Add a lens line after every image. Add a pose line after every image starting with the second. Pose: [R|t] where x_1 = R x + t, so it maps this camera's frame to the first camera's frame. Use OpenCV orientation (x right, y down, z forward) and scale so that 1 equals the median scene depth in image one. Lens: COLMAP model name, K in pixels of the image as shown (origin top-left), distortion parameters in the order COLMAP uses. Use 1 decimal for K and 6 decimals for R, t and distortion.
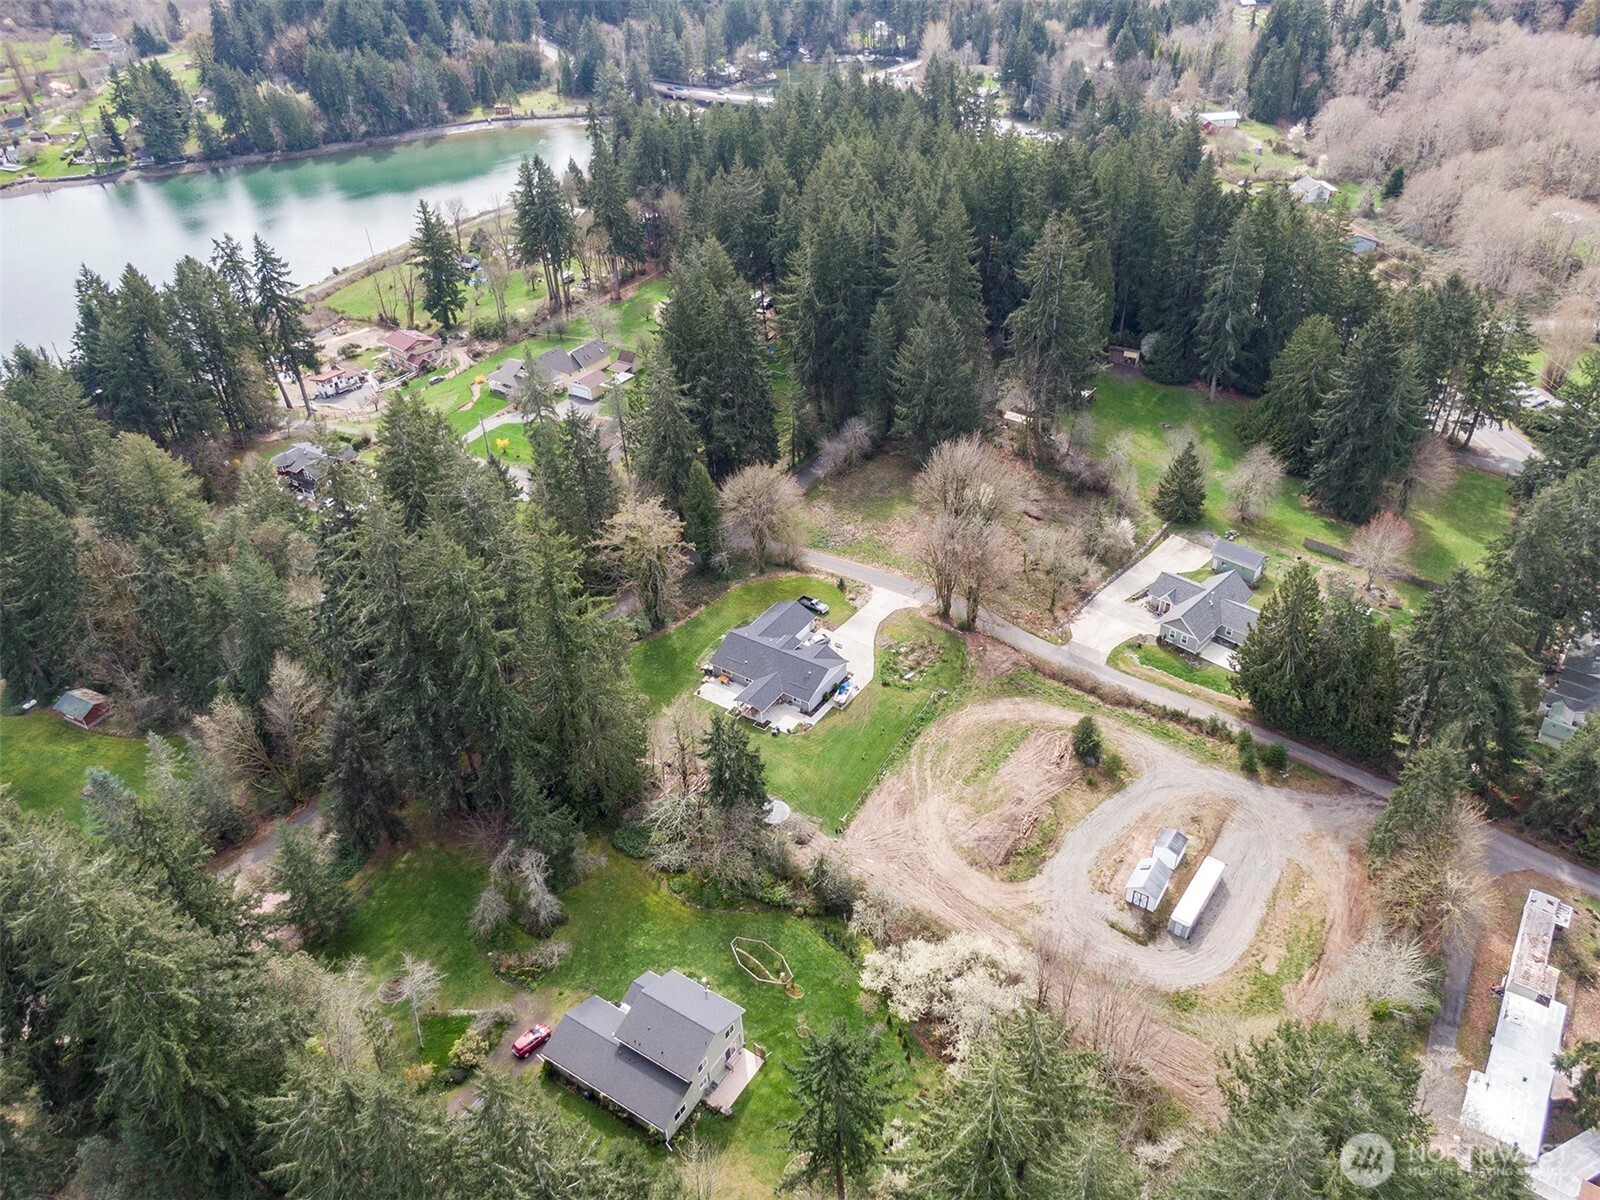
lens RADIAL K [[1181.7, 0, 833.7], [0, 1181.7, 606.4], [0, 0, 1]] dist [0.063874, -0.111027]
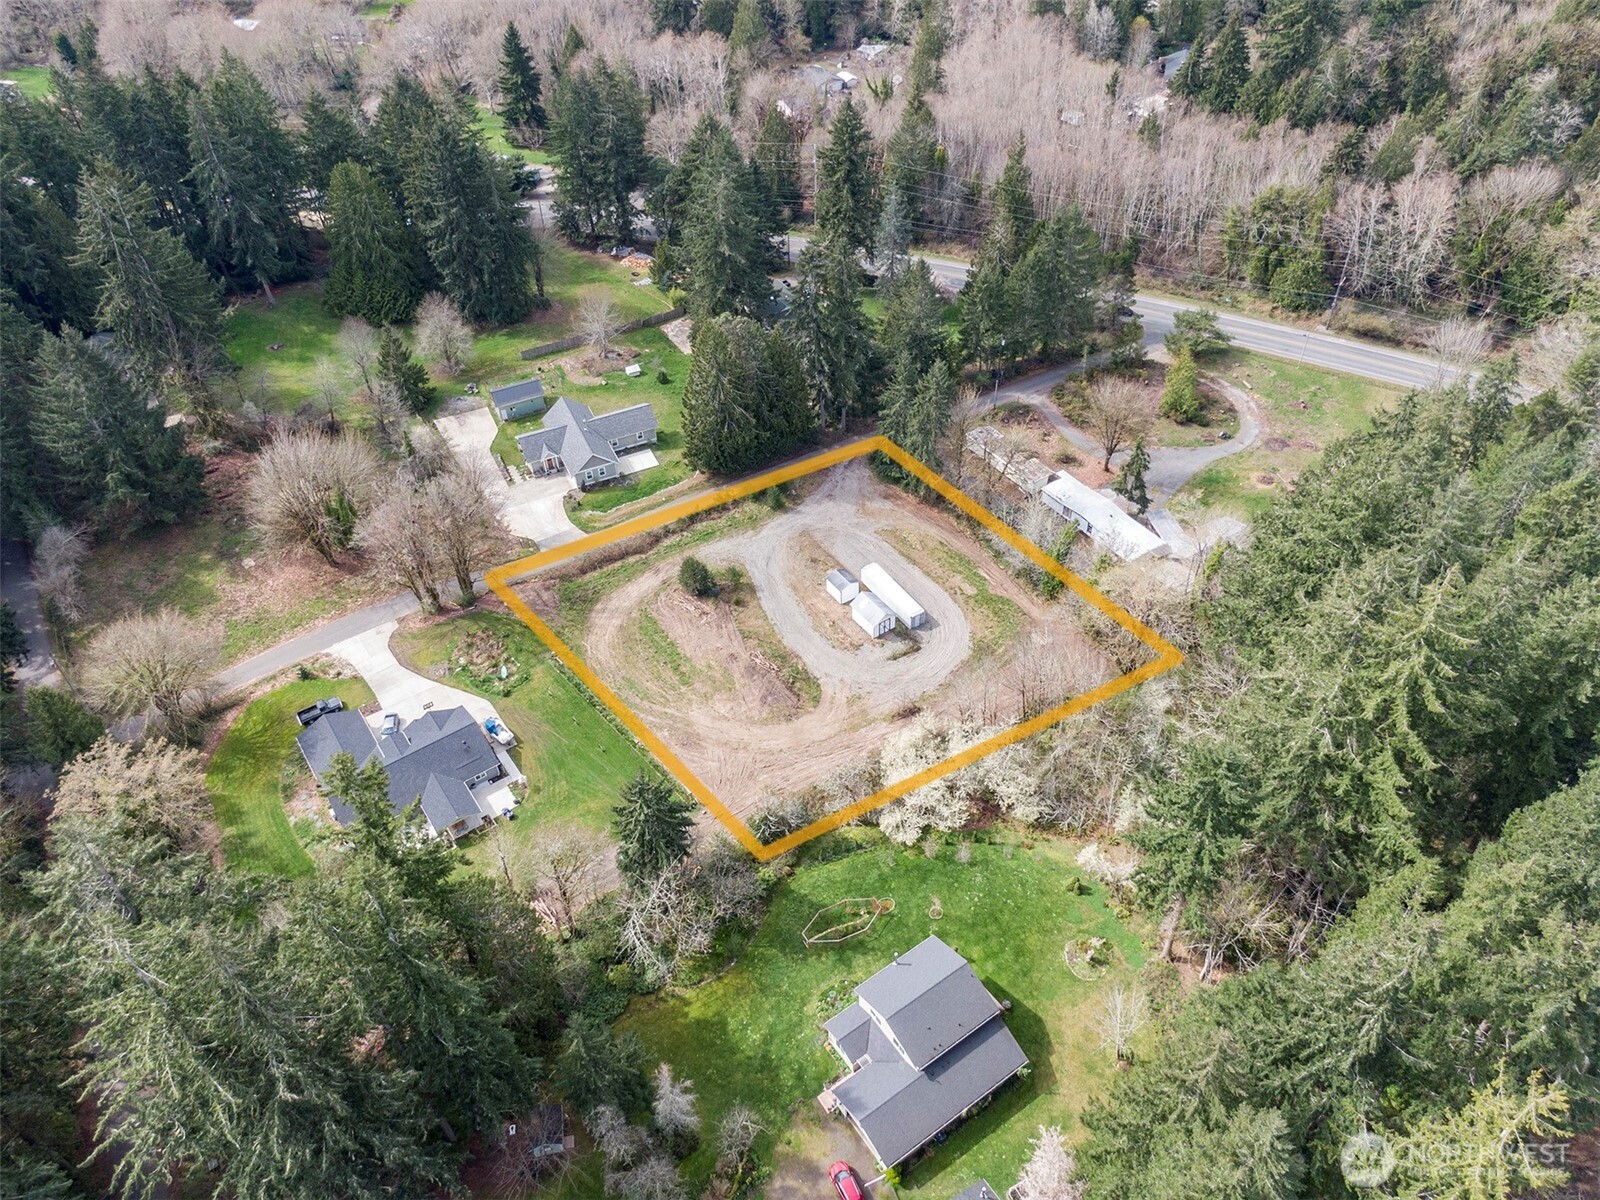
lens RADIAL K [[1187.3, 0, 795.5], [0, 1187.3, 572.7], [0, 0, 1]] dist [0.067369, -0.081940]
pose [[0.388871, -0.618423, 0.682885, -0.430146], [0.558142, 0.747857, 0.359426, -0.202329], [-0.732978, 0.241377, 0.635988, 0.301538]]
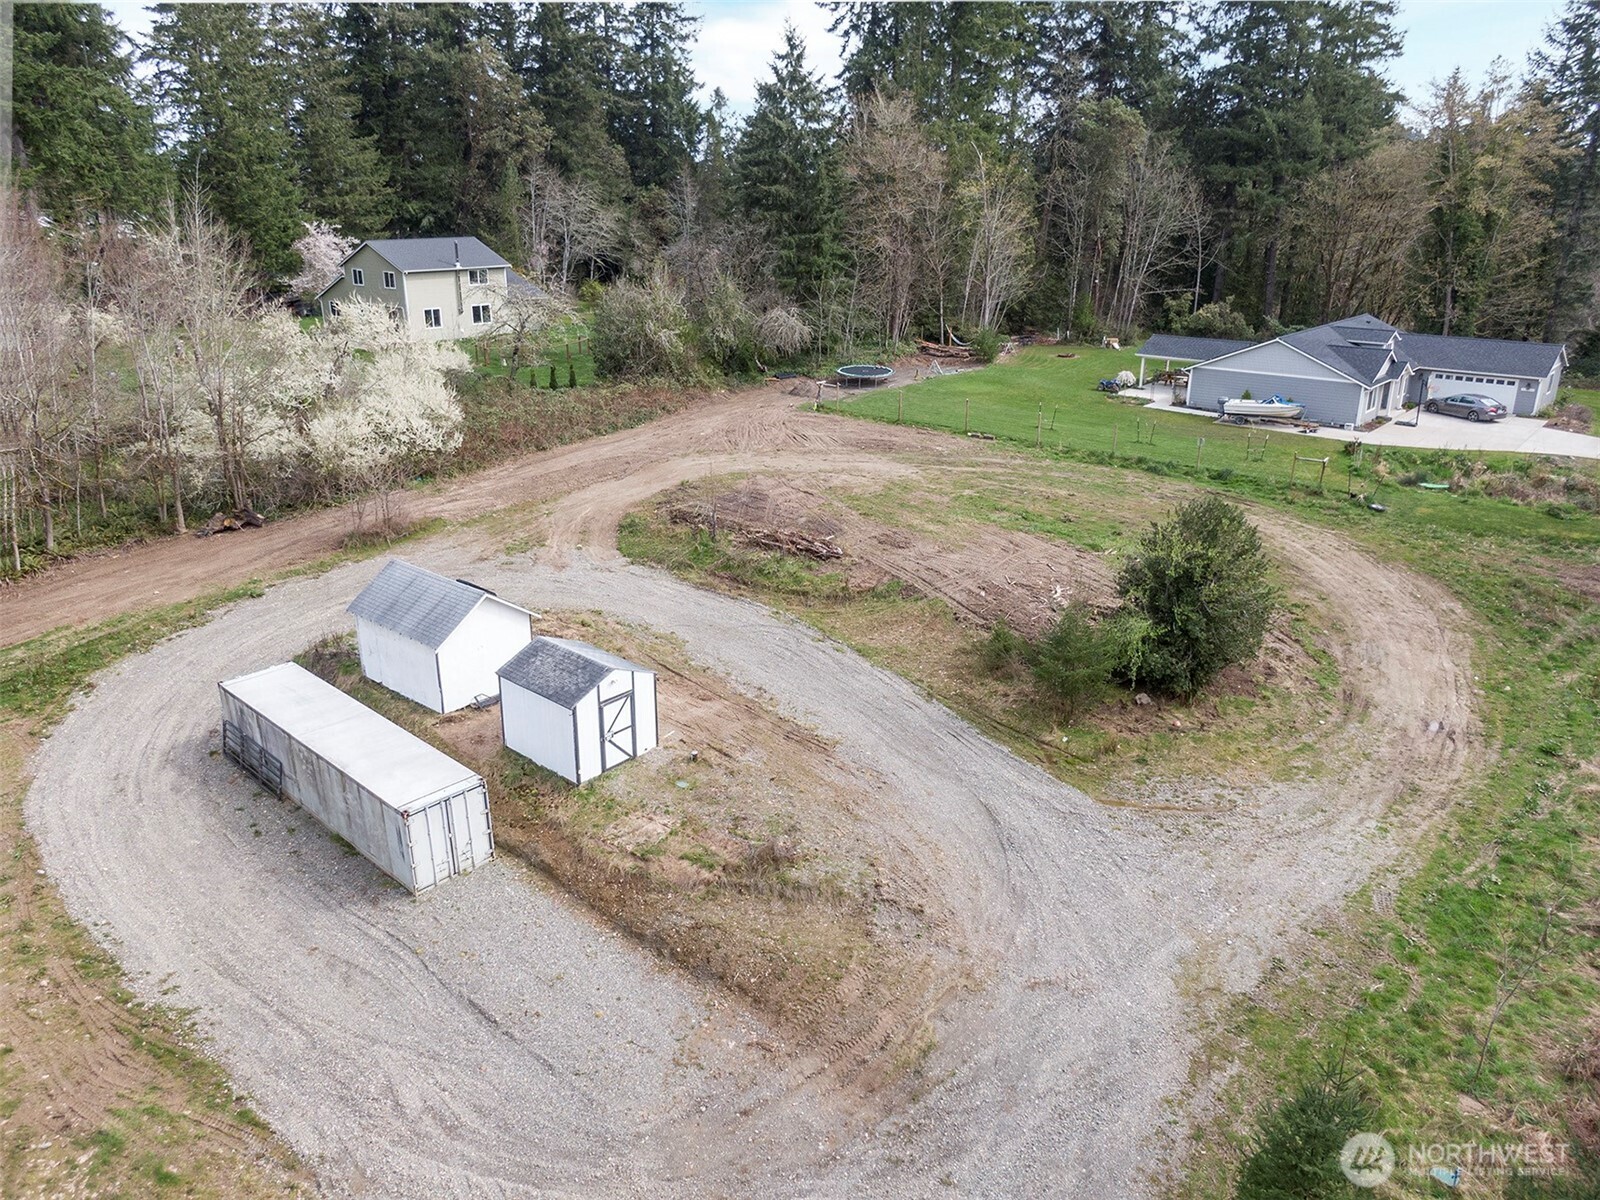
lens RADIAL K [[1147.7, 0, 780.2], [0, 1147.7, 565.6], [0, 0, 1]] dist [0.068895, -0.115179]
pose [[-0.148658, 0.331776, -0.931571, 0.438159], [-0.573058, 0.738835, 0.354581, 0.069742], [0.805919, 0.586555, 0.080293, 0.903759]]
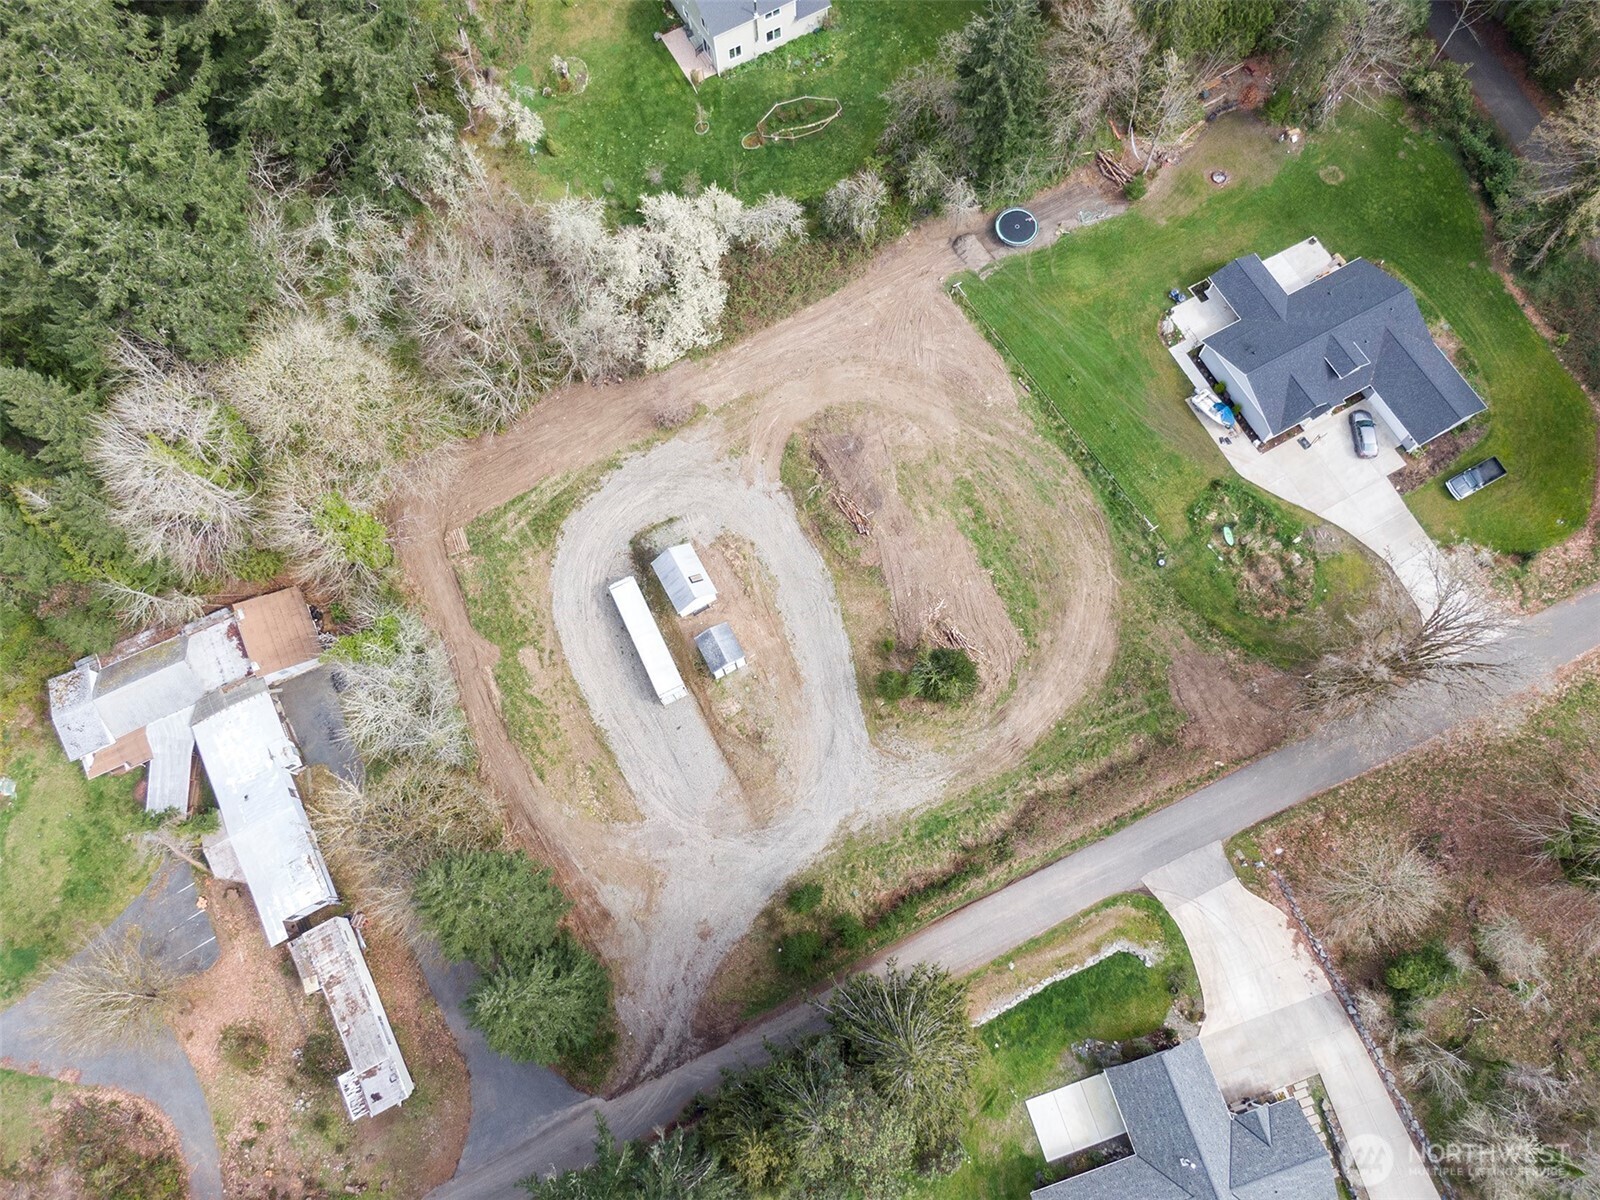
lens RADIAL K [[1129.8, 0, 782.2], [0, 1129.8, 598.0], [0, 0, 1]] dist [0.059973, -0.094471]
pose [[-0.481359, 0.844422, -0.235041, 0.358848], [-0.481390, -0.030592, 0.875972, -0.362039], [0.732500, 0.534804, 0.421223, 0.659326]]
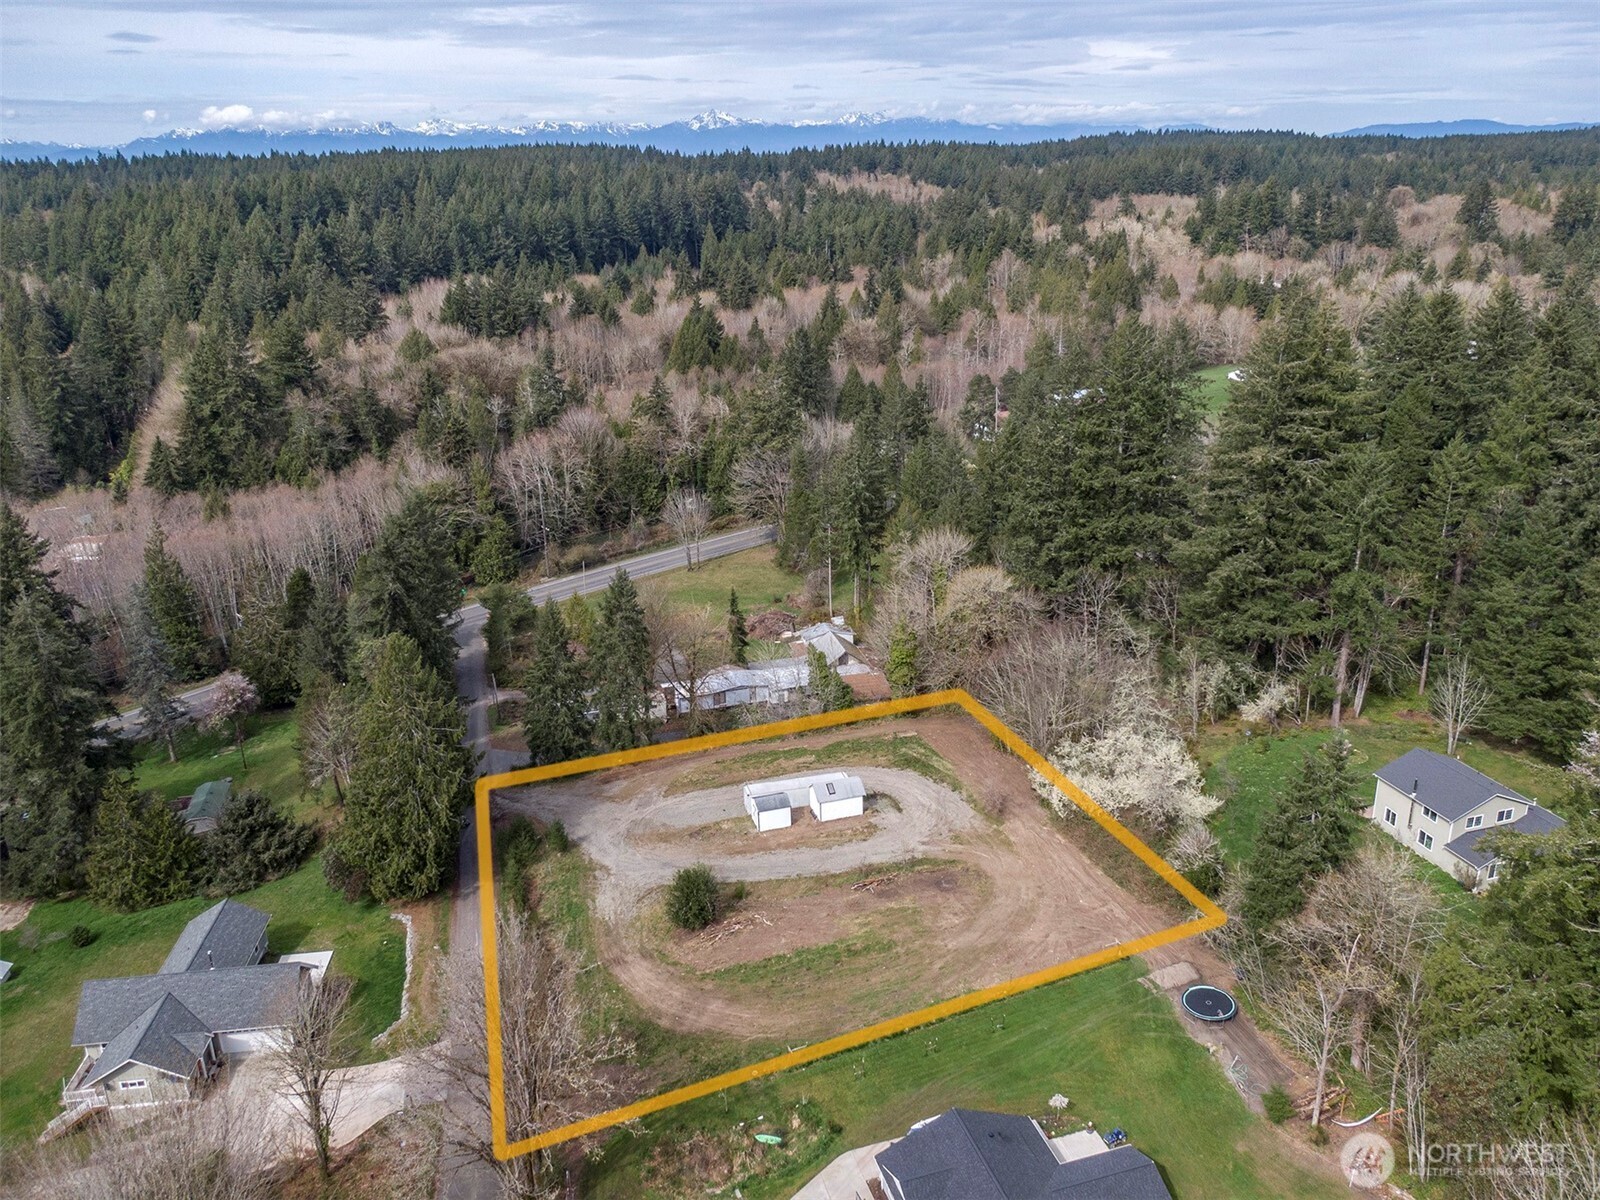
lens RADIAL K [[1214.0, 0, 801.5], [0, 1214.0, 600.7], [0, 0, 1]] dist [0.023916, -0.030377]
pose [[-0.760046, -0.180207, 0.624384, -0.223622], [0.412848, 0.608107, 0.678058, -0.421027], [-0.501883, 0.773131, -0.387791, 1.095347]]
